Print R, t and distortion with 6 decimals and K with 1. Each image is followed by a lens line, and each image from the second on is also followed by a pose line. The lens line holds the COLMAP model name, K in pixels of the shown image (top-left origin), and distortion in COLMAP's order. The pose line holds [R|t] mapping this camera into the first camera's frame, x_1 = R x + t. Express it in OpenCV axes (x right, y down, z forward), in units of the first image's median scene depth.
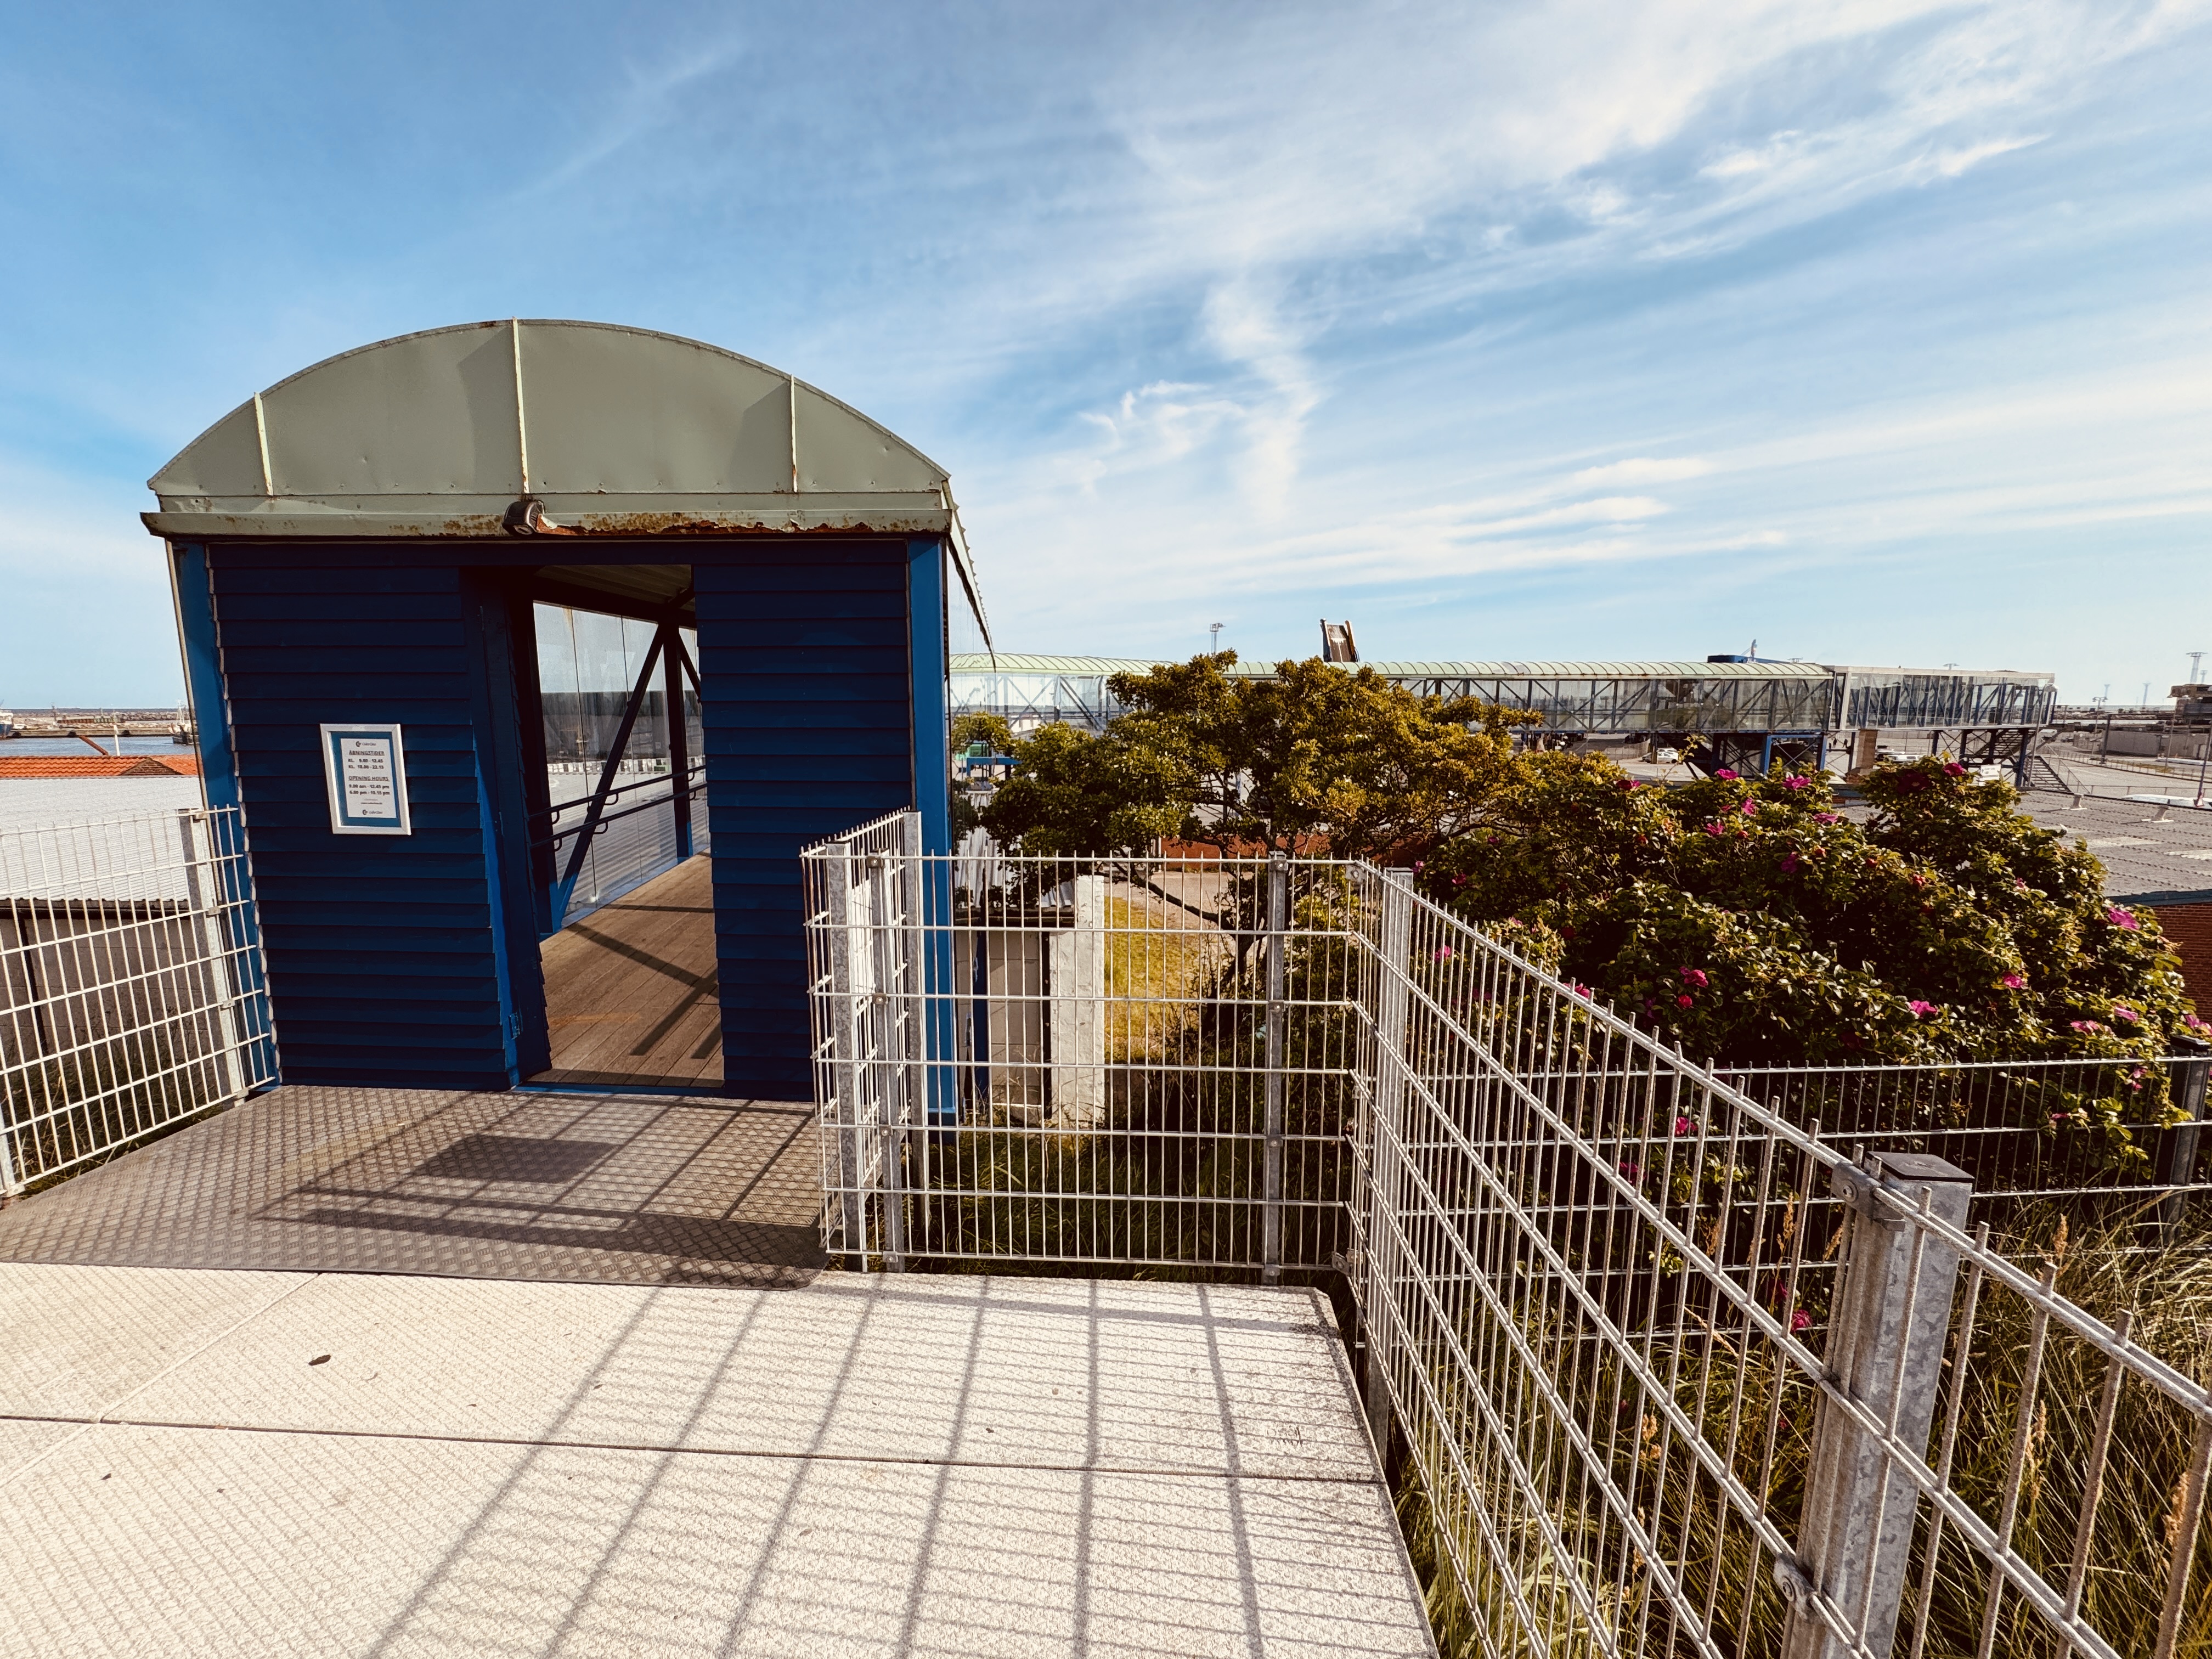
lens RADIAL K [[890.4, 0, 1110.8], [0, 890.4, 828.4], [0, 0, 1]] dist [-0.000934, -0.001071]
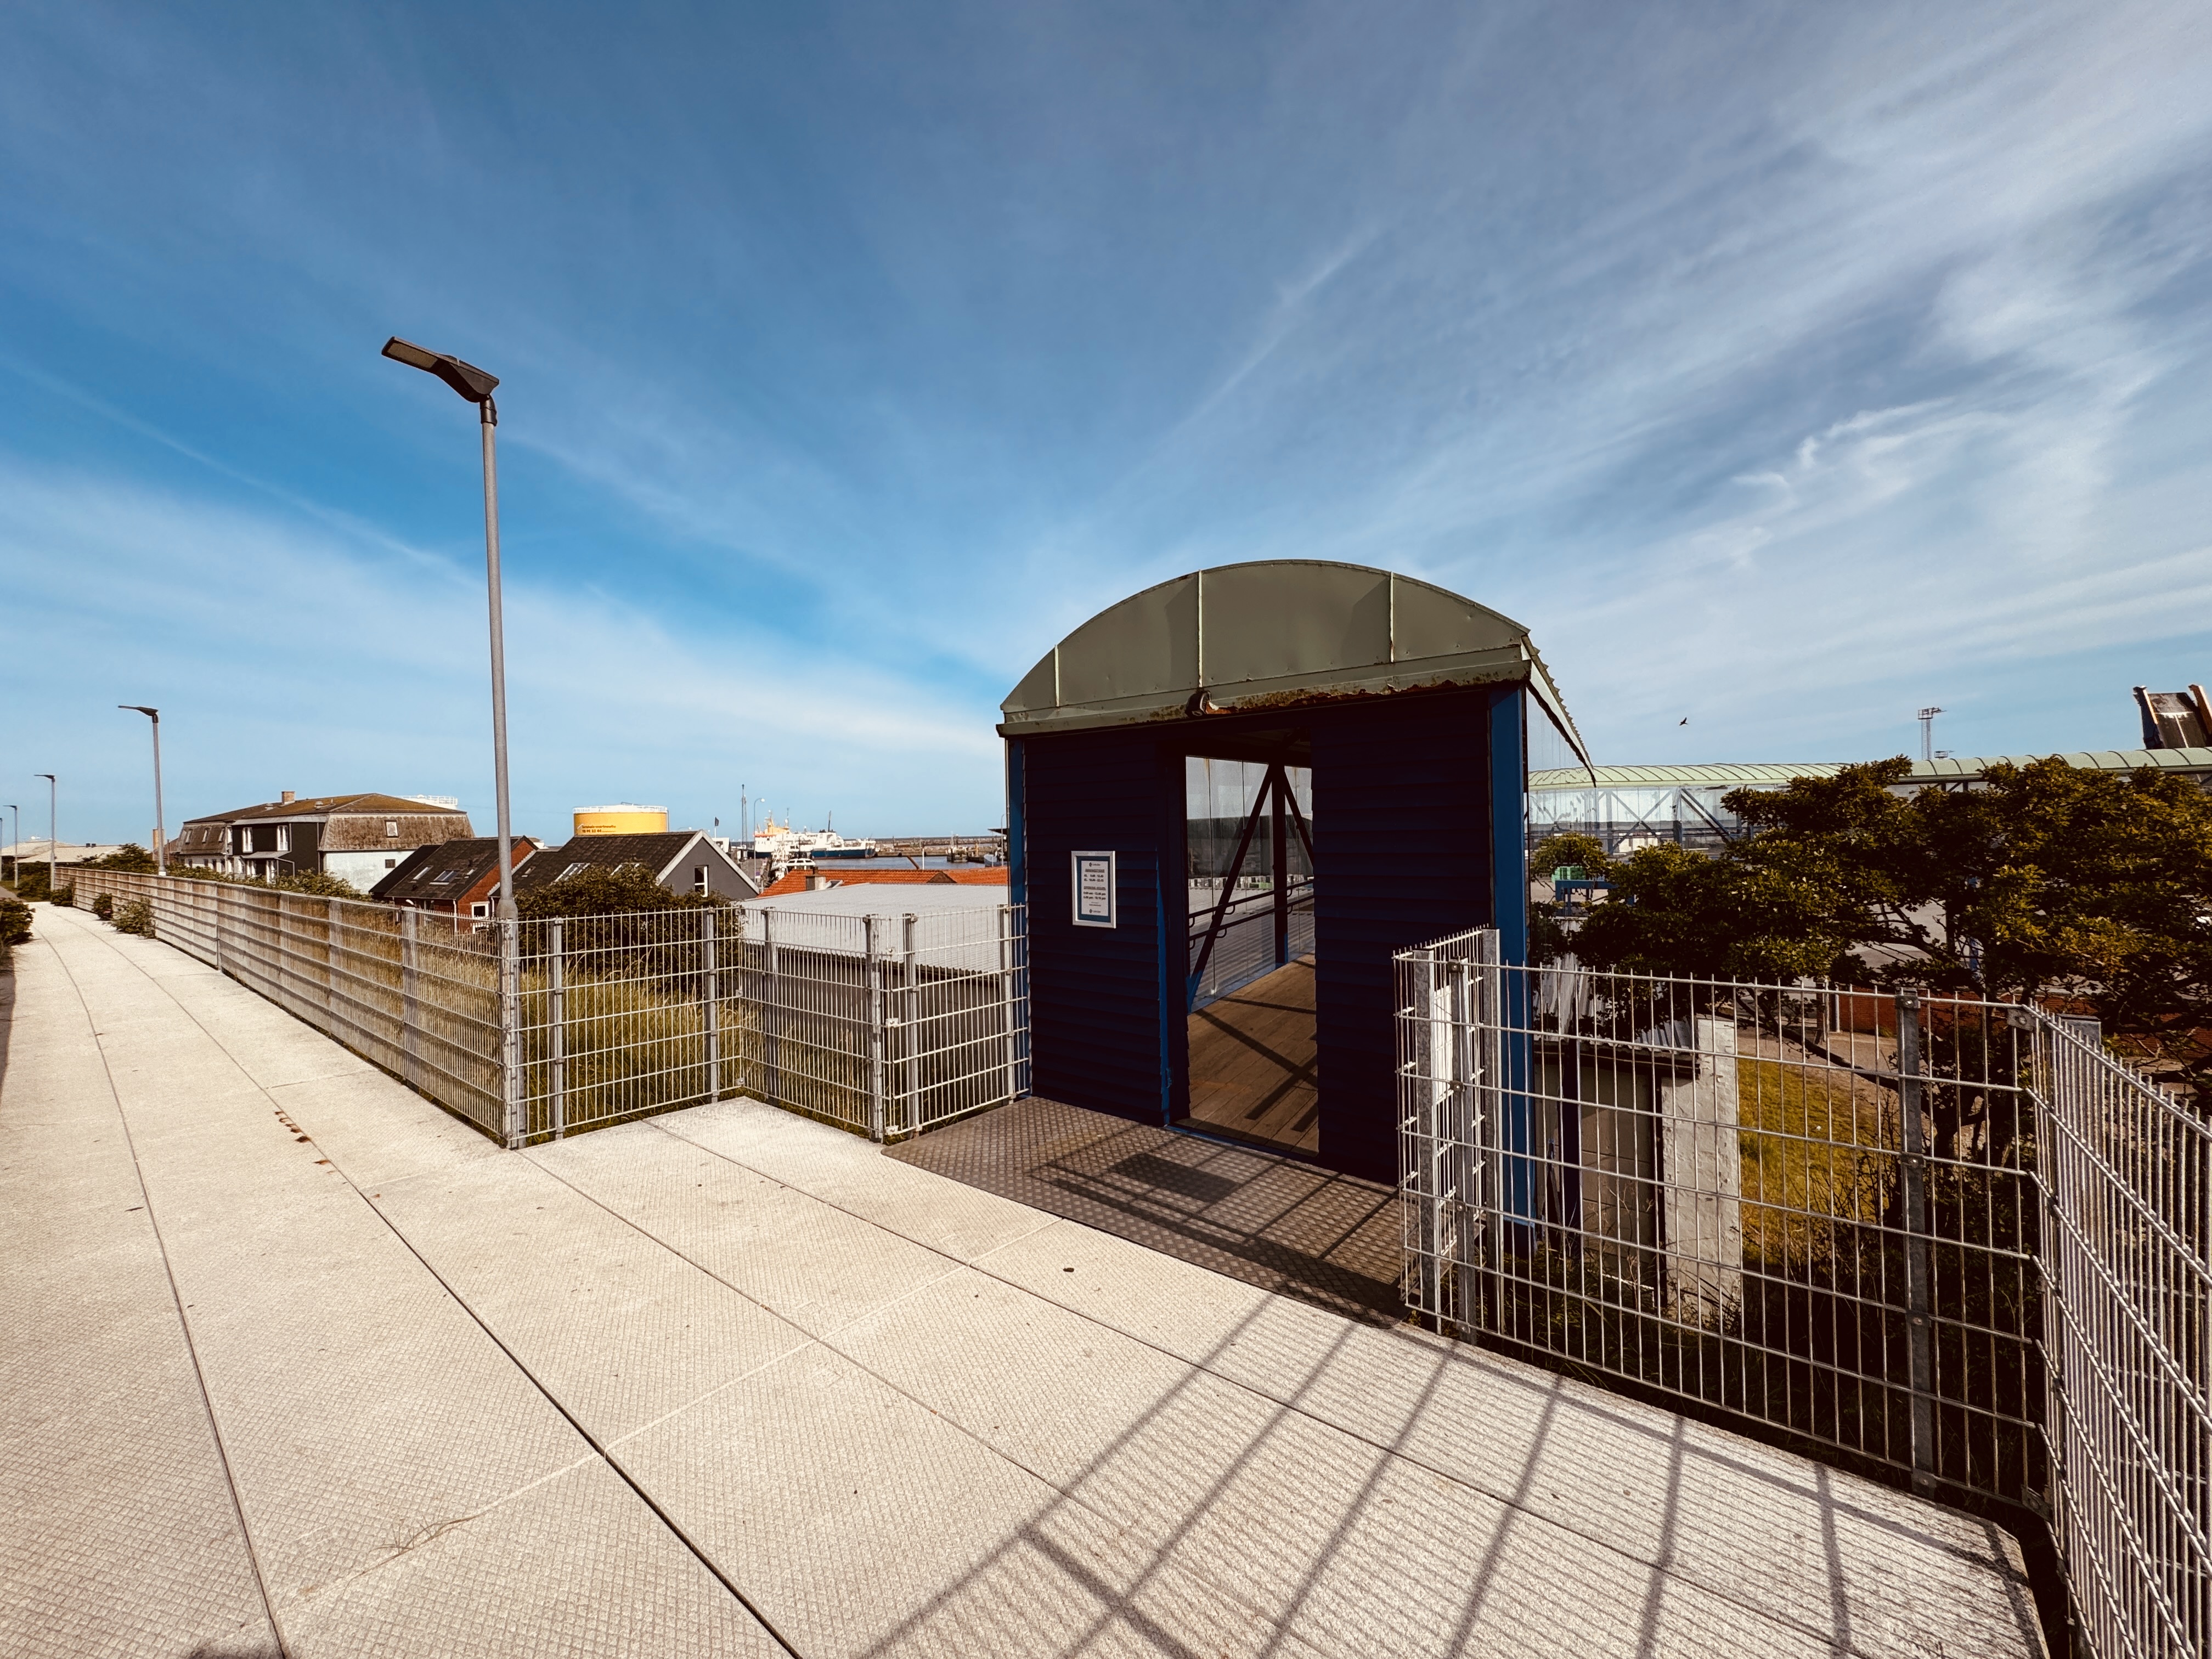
lens RADIAL K [[890.4, 0, 1099.5], [0, 890.4, 828.1], [0, 0, 1]] dist [-0.000934, -0.001071]
pose [[0.802945, -0.018717, -0.595759, 0.047008], [-0.061496, 0.991572, -0.114034, 0.013172], [0.592872, 0.128200, 0.795027, -0.180602]]
